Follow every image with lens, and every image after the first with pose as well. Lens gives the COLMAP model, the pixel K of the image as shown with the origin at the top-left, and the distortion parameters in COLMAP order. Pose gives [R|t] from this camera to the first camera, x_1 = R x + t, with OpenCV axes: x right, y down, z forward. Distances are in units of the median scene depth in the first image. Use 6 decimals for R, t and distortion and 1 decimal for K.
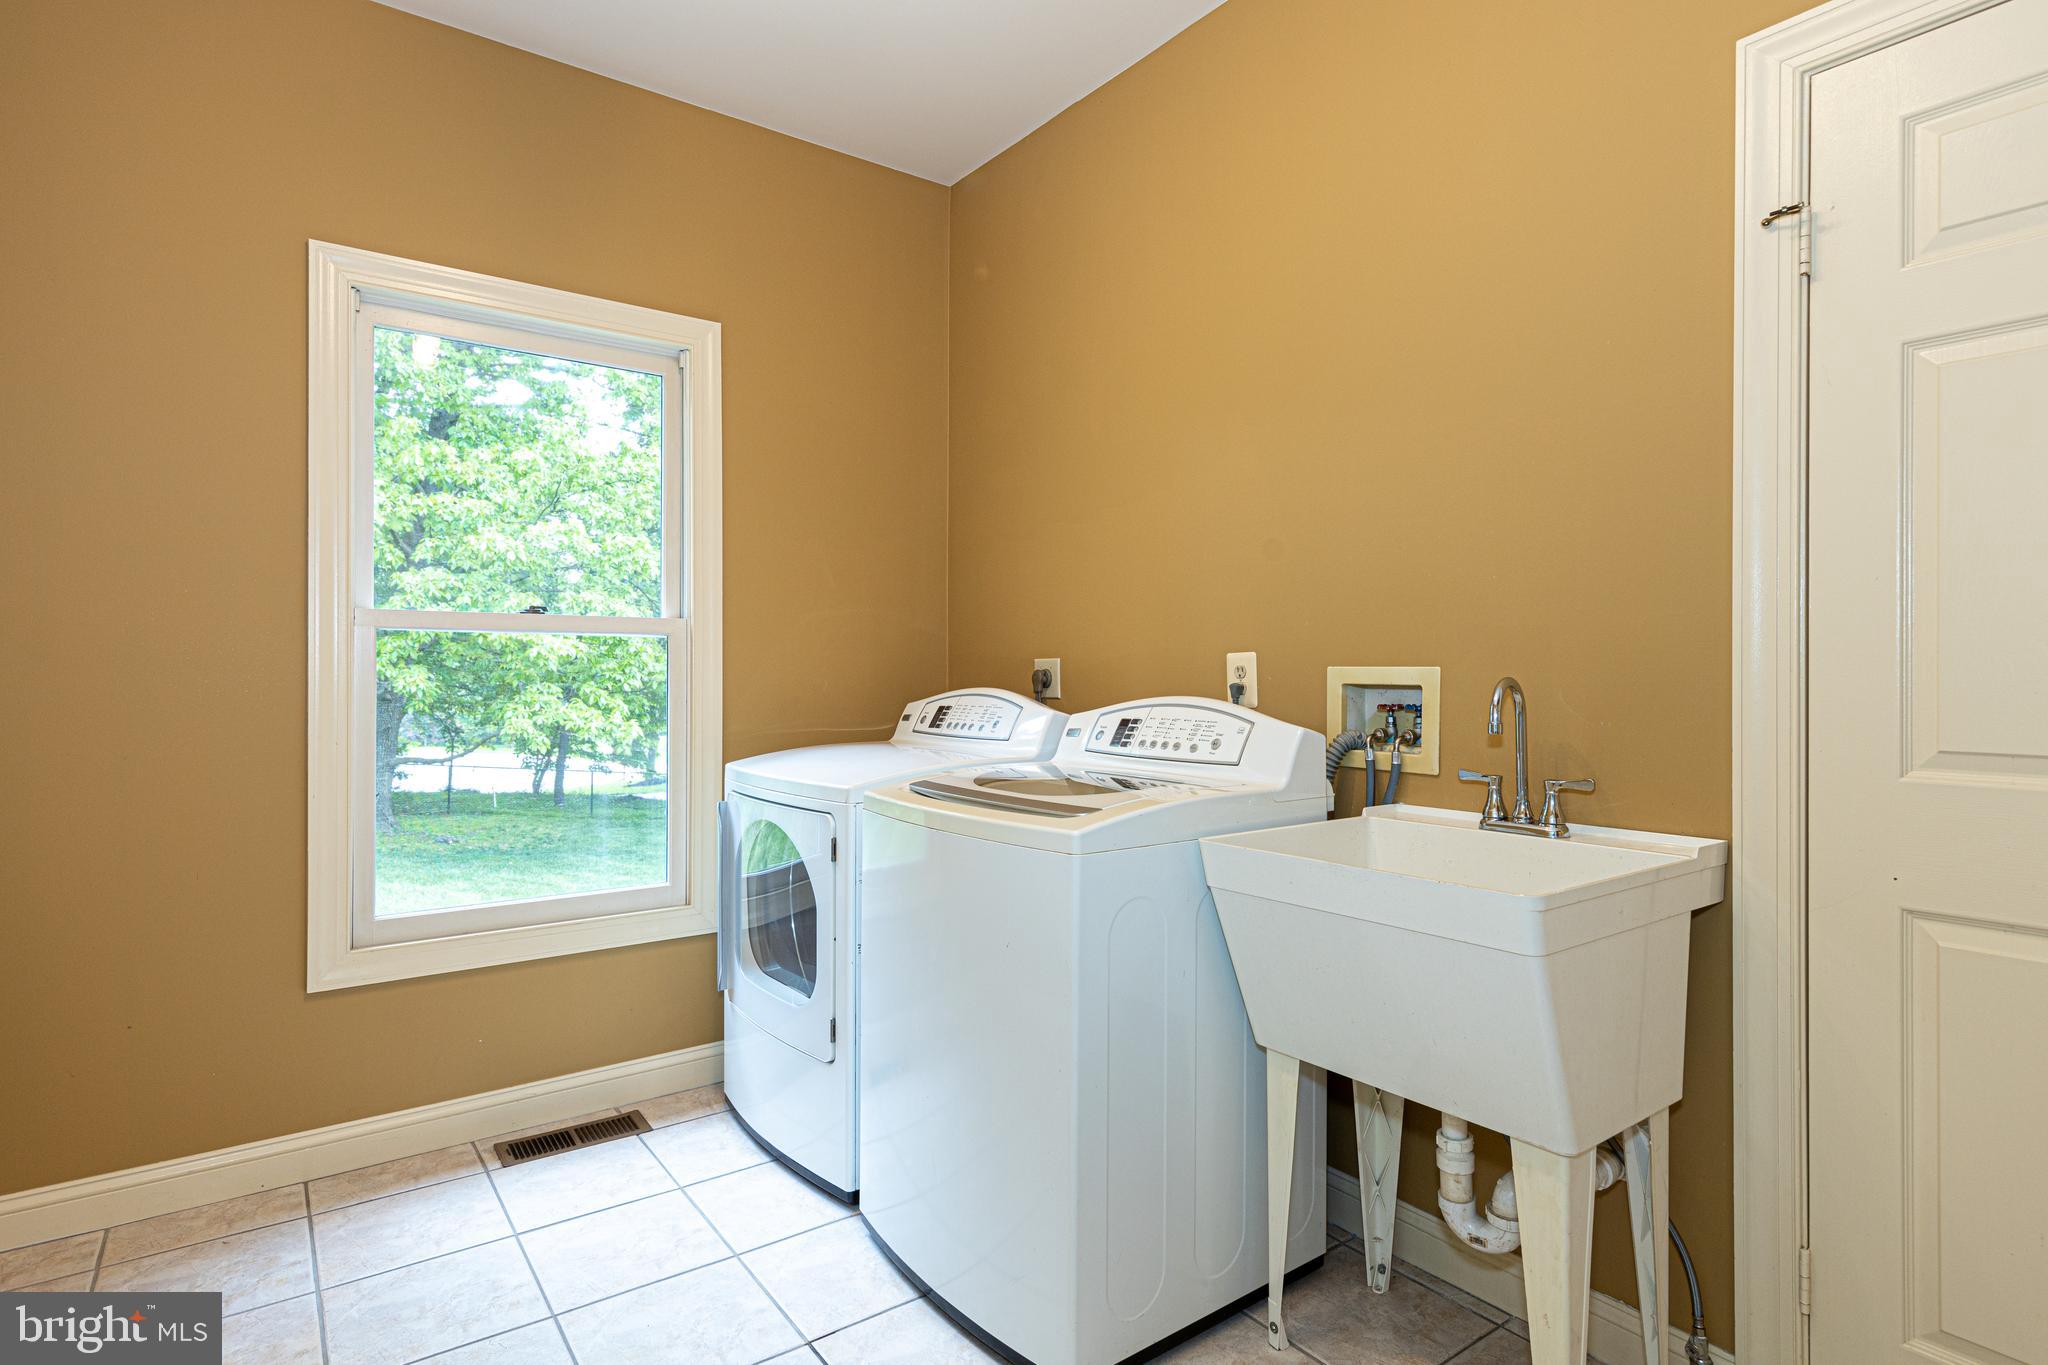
lens RADIAL K [[1052.9, 0, 1021.6], [0, 1052.9, 675.3], [0, 0, 1]] dist [-0.004366, -0.000834]
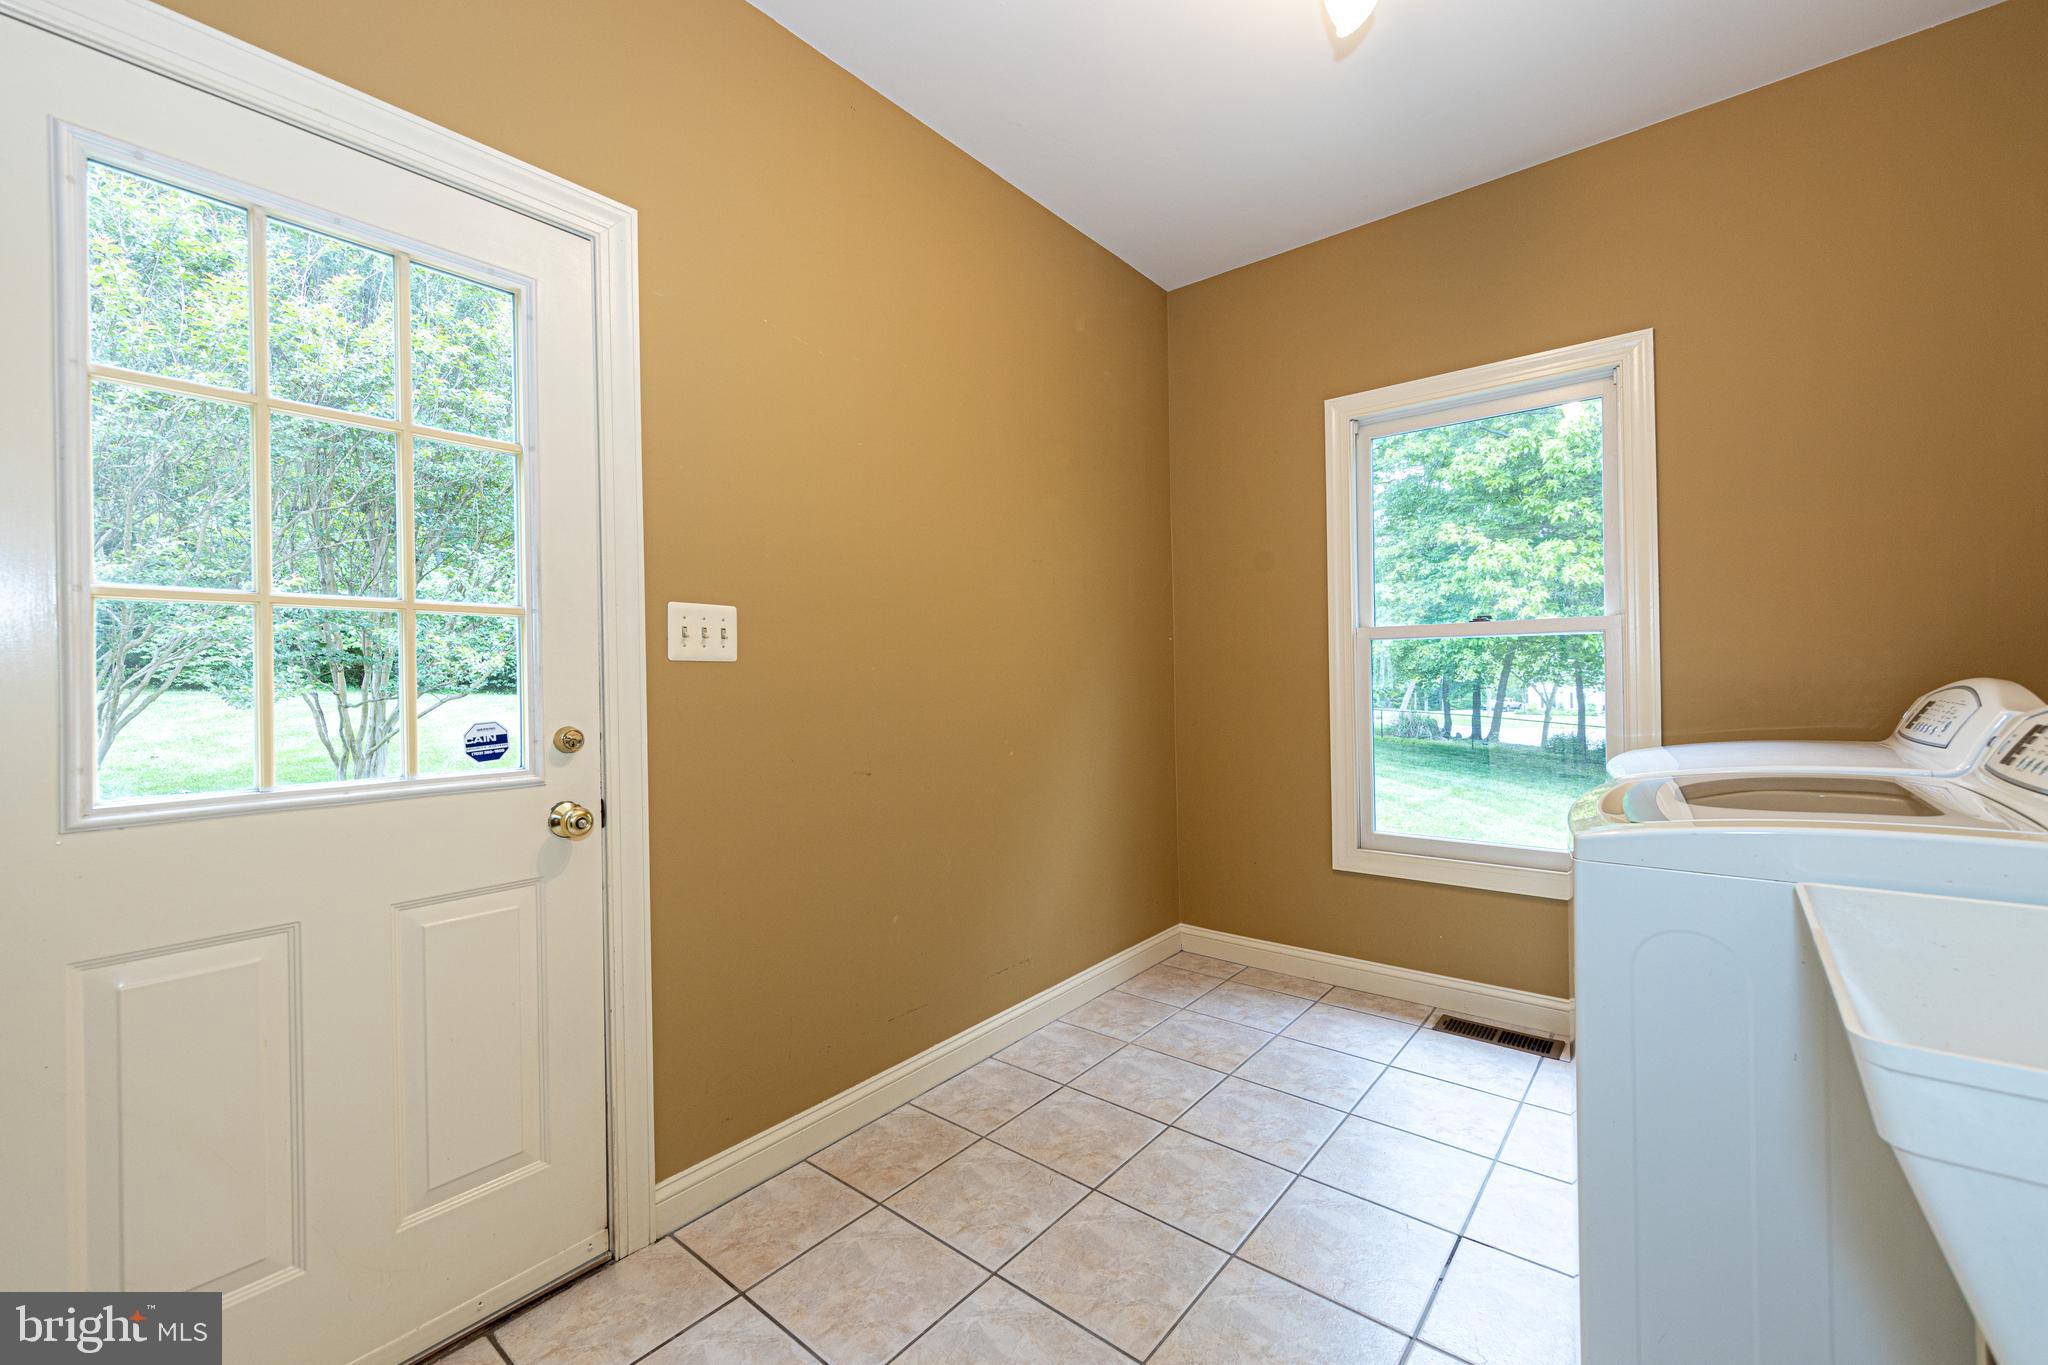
lens RADIAL K [[829.2, 0, 1020.8], [0, 829.2, 680.0], [0, 0, 1]] dist [-0.000149, 0.000021]
pose [[0.235961, -0.000151, -0.971763, 0.434458], [0.014842, 0.999884, 0.003448, 0.001569], [0.971649, -0.015236, 0.235936, 0.233431]]
